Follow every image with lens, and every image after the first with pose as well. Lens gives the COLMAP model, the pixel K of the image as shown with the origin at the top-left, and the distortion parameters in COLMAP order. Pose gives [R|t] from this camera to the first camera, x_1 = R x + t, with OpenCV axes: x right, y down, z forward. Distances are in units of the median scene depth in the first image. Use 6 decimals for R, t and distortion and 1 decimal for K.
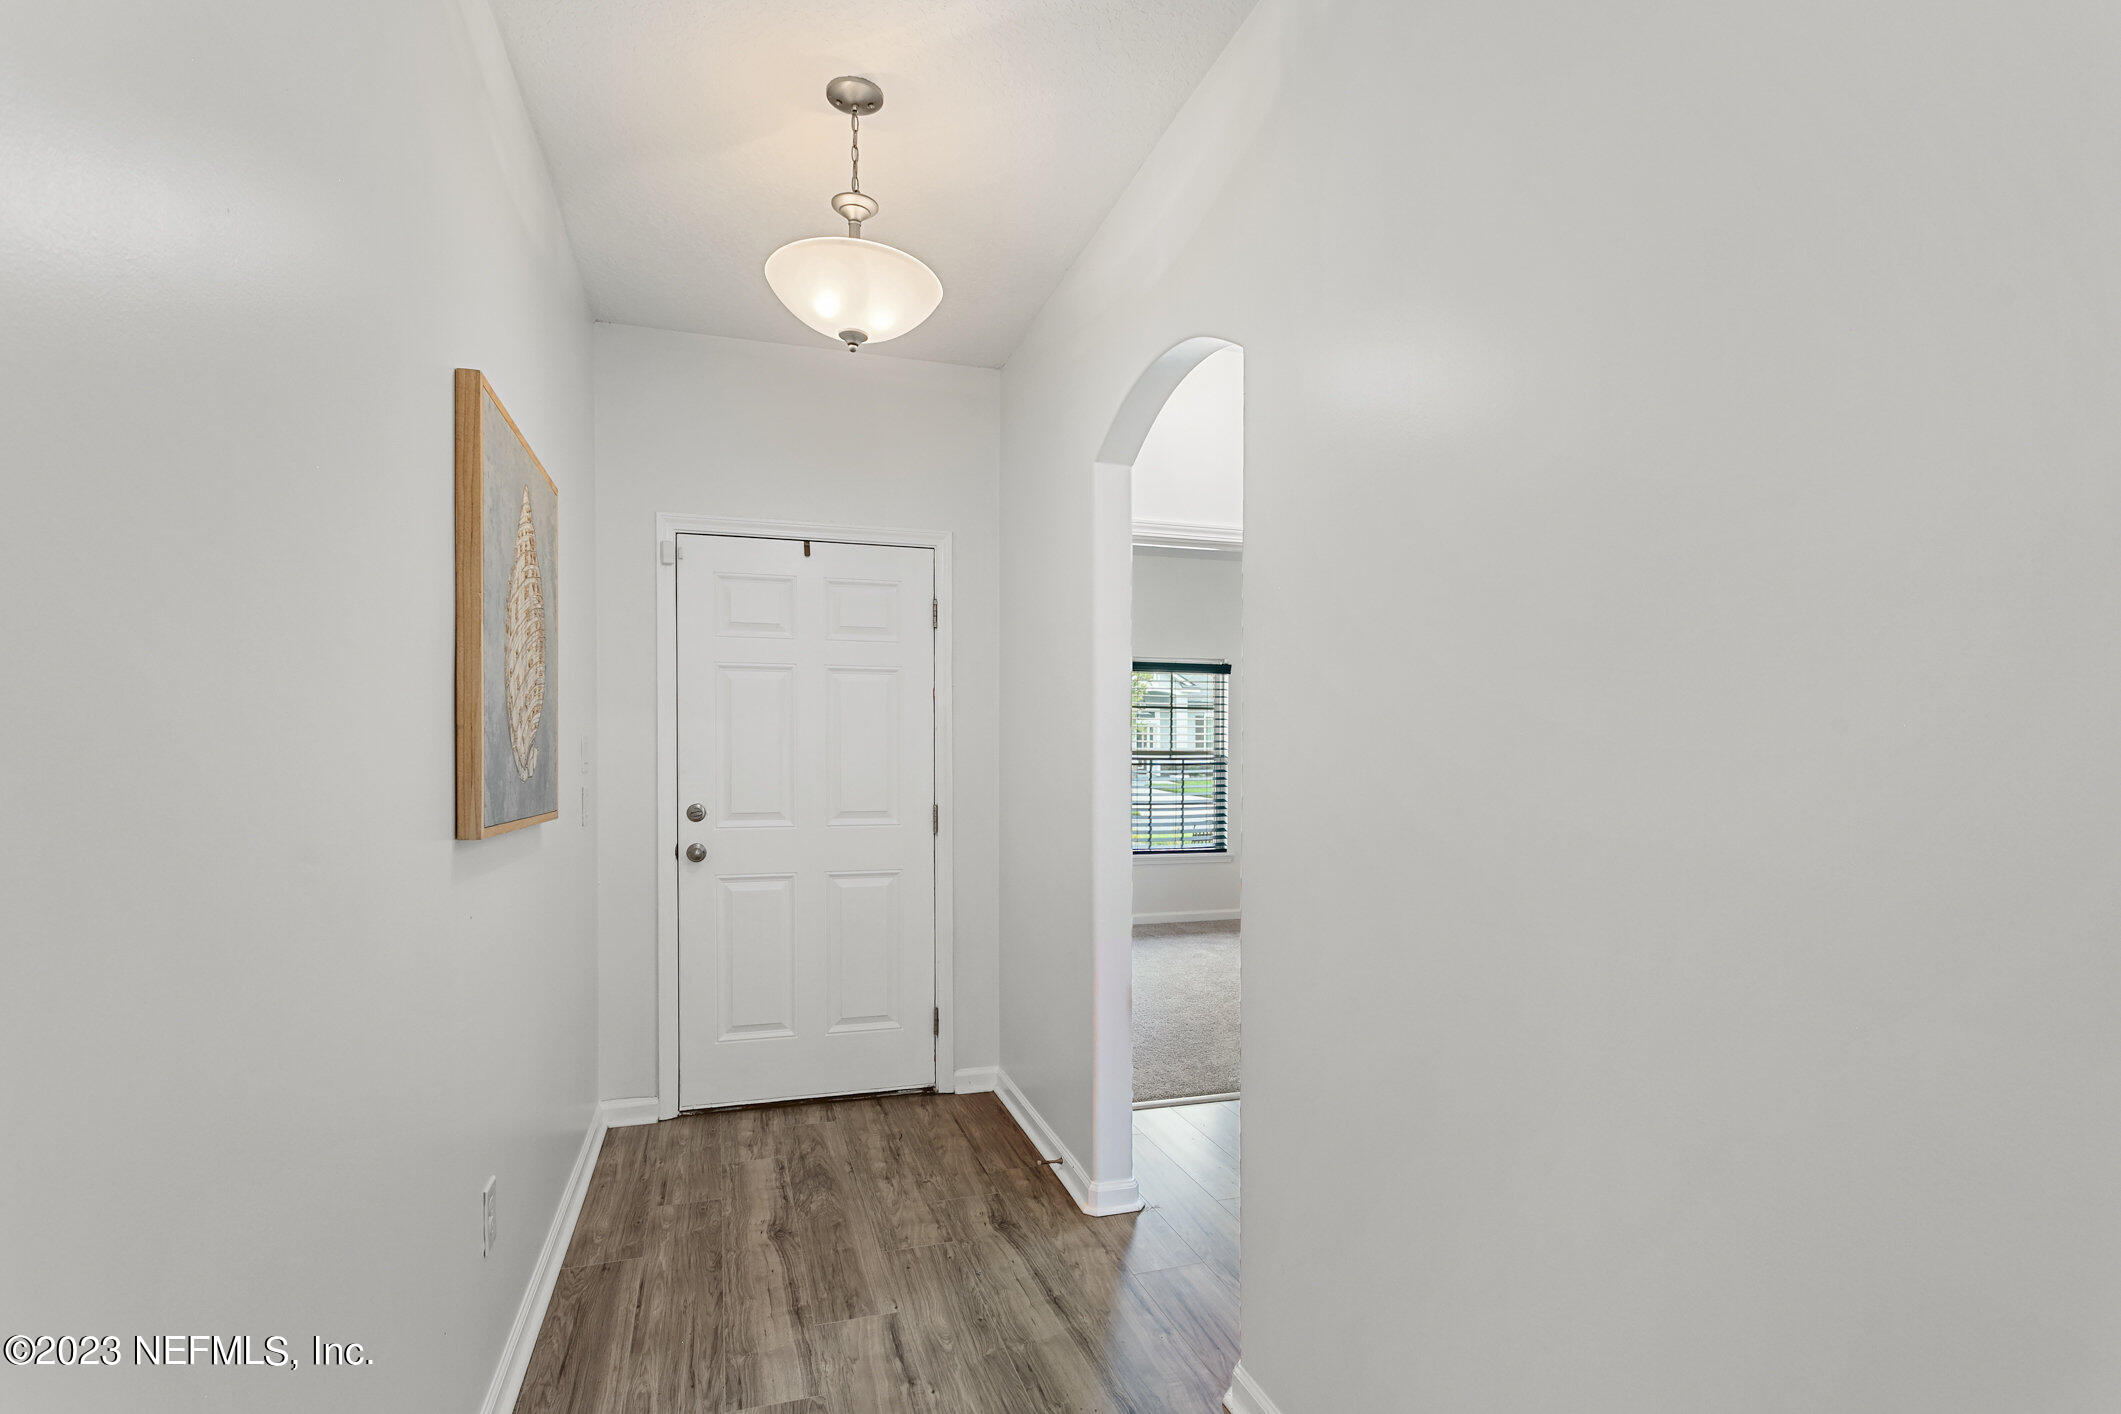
lens RADIAL K [[1052.4, 0, 1064.2], [0, 1052.4, 777.3], [0, 0, 1]] dist [0.002206, 0.000311]
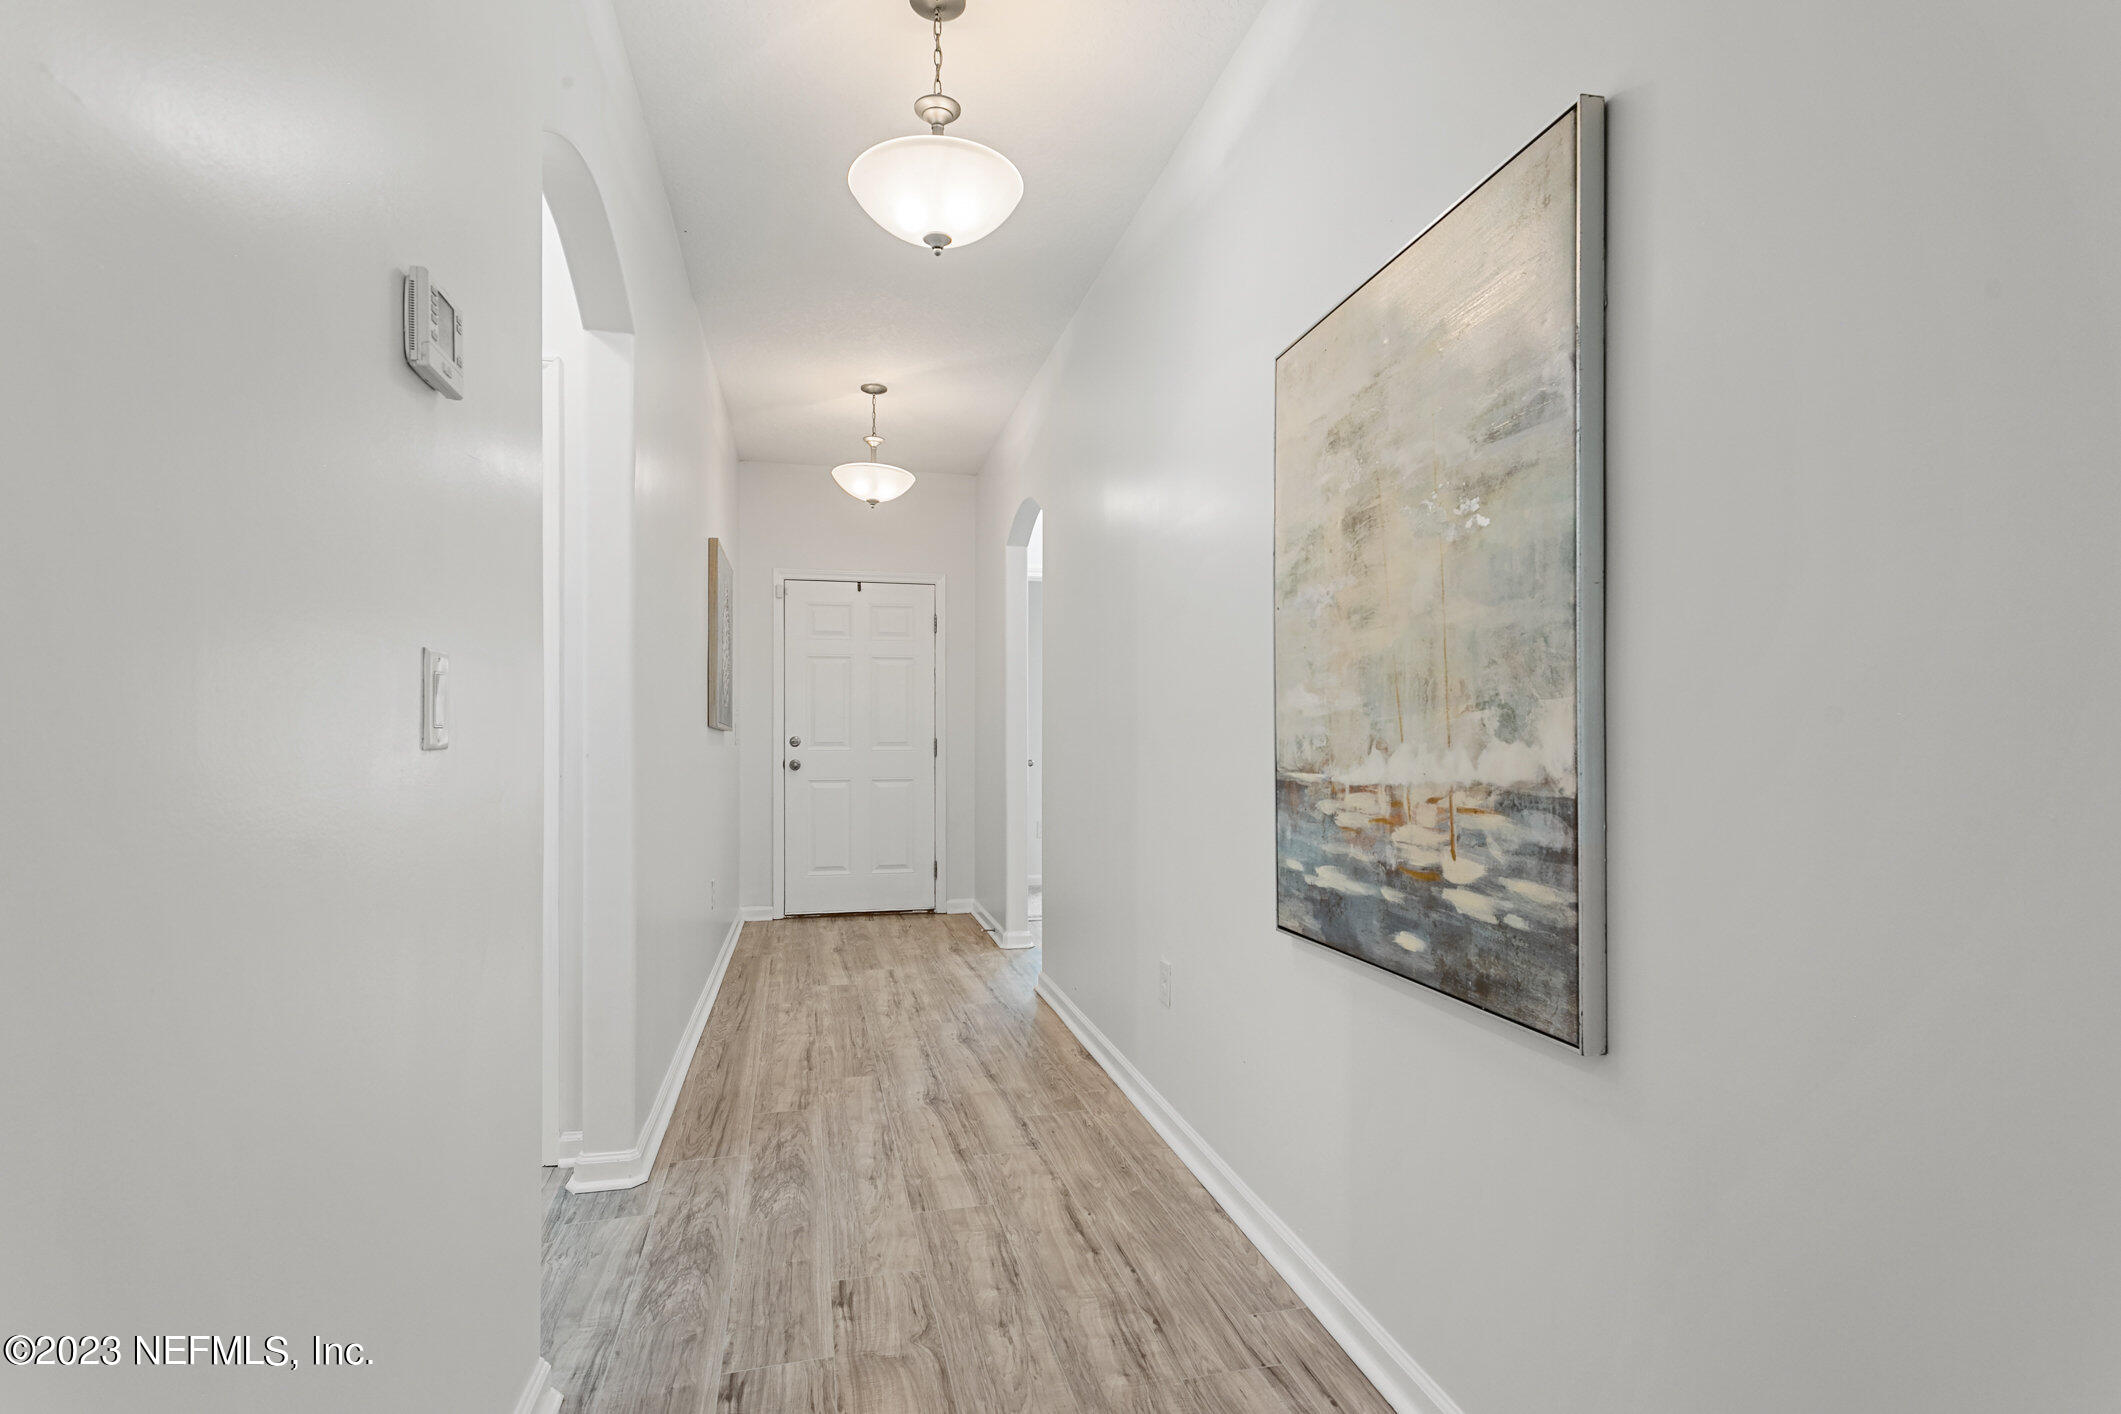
lens RADIAL K [[1041.0, 0, 1053.9], [0, 1041.0, 743.4], [0, 0, 1]] dist [0.000740, 0.000253]
pose [[0.996956, -0.002532, -0.077919, 0.205529], [0.001041, 0.999816, -0.019172, 0.070301], [0.077953, 0.019032, 0.996775, -0.664966]]
